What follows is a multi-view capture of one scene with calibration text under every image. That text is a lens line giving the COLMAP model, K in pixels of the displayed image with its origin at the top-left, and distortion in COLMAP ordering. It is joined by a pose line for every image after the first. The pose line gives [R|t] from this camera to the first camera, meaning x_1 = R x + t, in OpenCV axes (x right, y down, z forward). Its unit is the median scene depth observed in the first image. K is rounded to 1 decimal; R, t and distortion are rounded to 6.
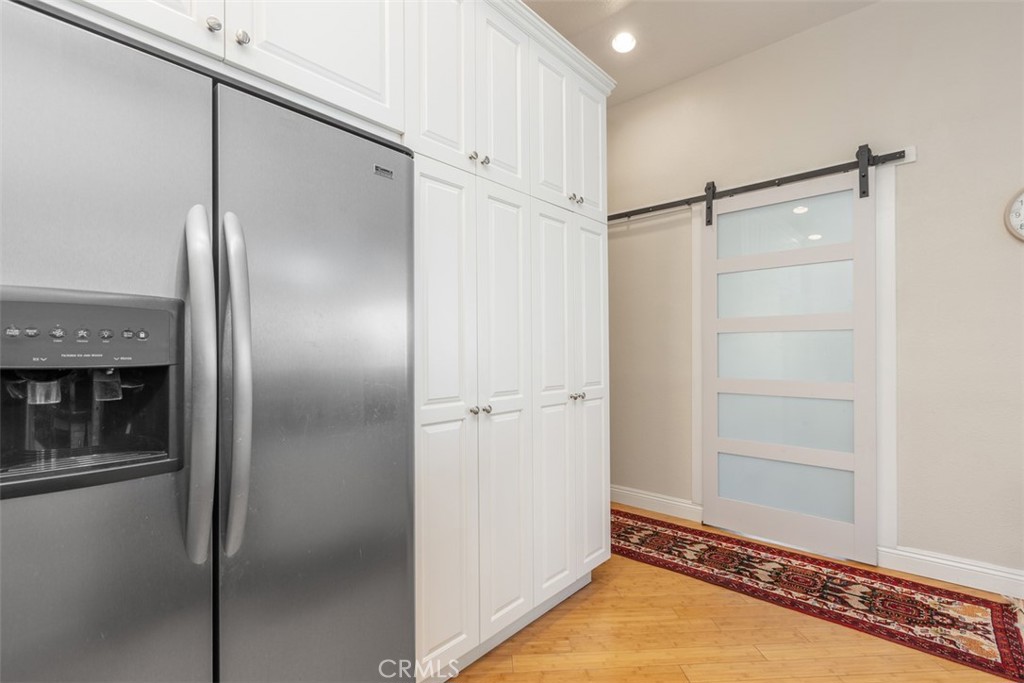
lens RADIAL K [[461.0, 0, 517.3], [0, 461.0, 345.8], [0, 0, 1]] dist [0.004929, -0.000586]
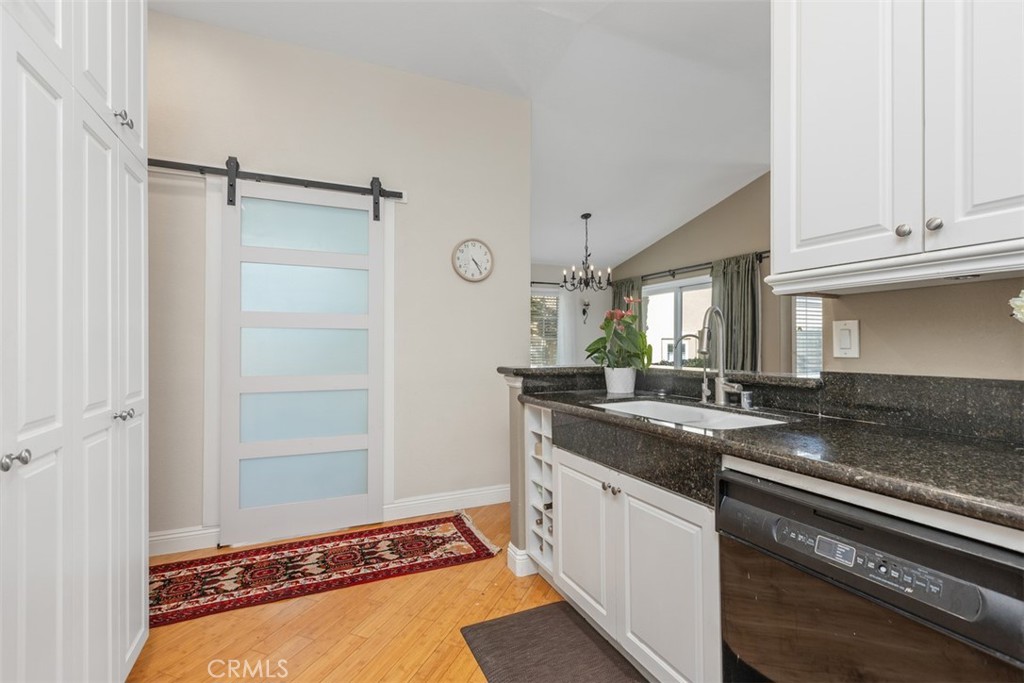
lens RADIAL K [[461.0, 0, 512.5], [0, 461.0, 340.7], [0, 0, 1]] dist [0.004929, -0.000586]
pose [[0.422442, 0.014512, 0.906274, -0.201897], [-0.010581, 0.999883, -0.011079, 0.003333], [-0.906328, -0.004910, 0.422546, 0.176091]]
